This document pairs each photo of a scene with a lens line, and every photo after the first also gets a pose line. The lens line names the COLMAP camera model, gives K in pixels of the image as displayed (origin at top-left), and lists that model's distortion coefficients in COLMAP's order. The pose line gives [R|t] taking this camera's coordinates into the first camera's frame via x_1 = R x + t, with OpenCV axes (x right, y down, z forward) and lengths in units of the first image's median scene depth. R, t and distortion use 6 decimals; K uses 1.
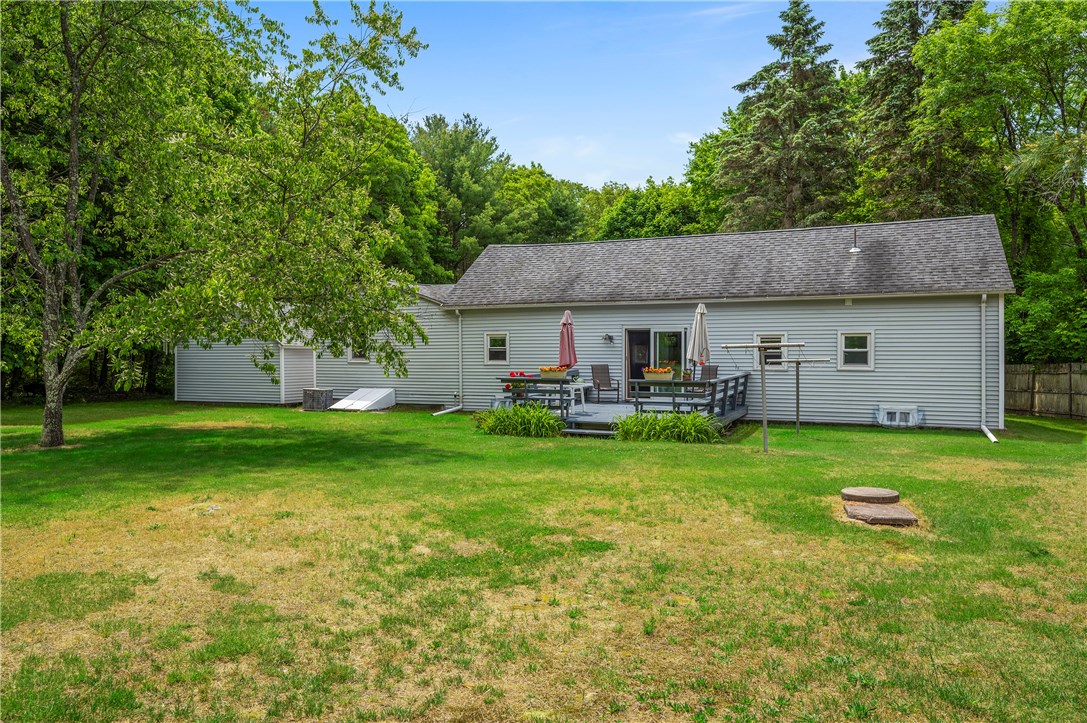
lens RADIAL K [[788.3, 0, 543.1], [0, 788.3, 354.9], [0, 0, 1]] dist [-0.002228, -0.002384]
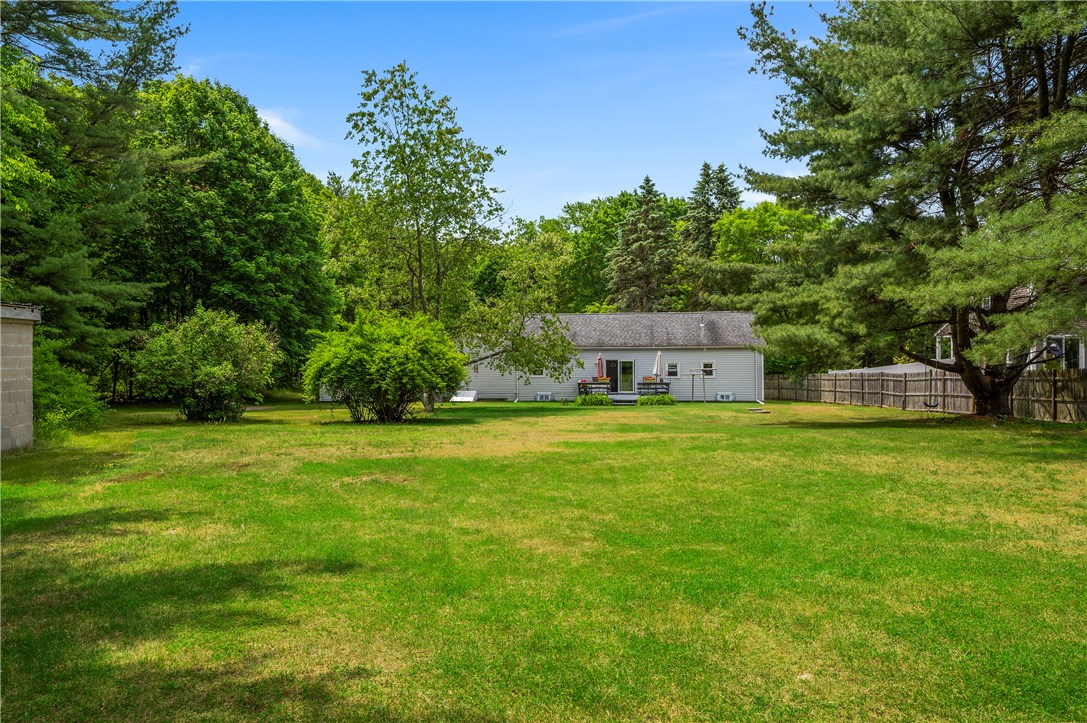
lens RADIAL K [[788.3, 0, 543.9], [0, 788.3, 365.2], [0, 0, 1]] dist [-0.002228, -0.002384]
pose [[0.941788, -0.002860, 0.336196, -0.834531], [0.004525, 0.999981, -0.004170, -0.011278], [-0.336178, 0.005448, 0.941783, -1.026893]]
